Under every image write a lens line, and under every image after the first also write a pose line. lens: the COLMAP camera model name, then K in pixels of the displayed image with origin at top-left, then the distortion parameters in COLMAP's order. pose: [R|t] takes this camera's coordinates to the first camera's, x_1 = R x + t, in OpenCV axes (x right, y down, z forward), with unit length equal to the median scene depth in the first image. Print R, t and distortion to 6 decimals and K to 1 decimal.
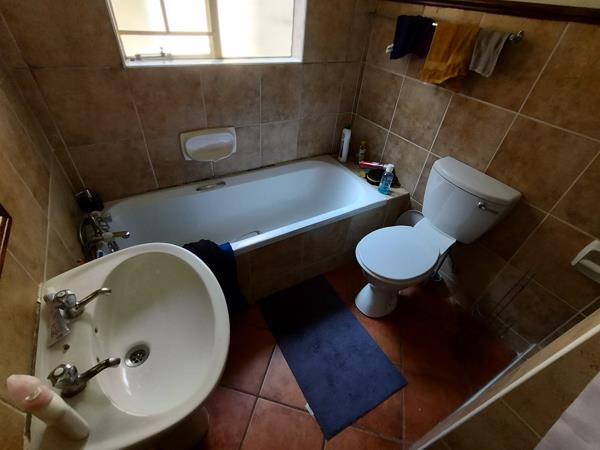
lens RADIAL K [[280.4, 0, 301.4], [0, 280.4, 225.5], [0, 0, 1]] dist [0.003125, 0.000465]
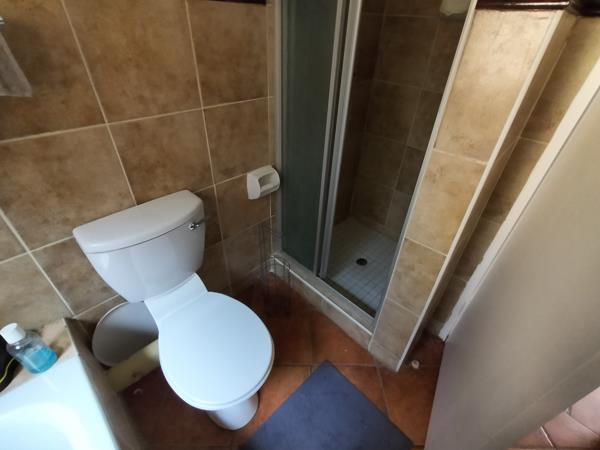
lens RADIAL K [[280.4, 0, 300.9], [0, 280.4, 226.5], [0, 0, 1]] dist [0.003125, 0.000465]
pose [[-0.247601, -0.642532, 0.725153, -0.029306], [0.586054, 0.496679, 0.640195, -0.401007], [-0.771514, 0.583492, 0.253580, 0.543736]]
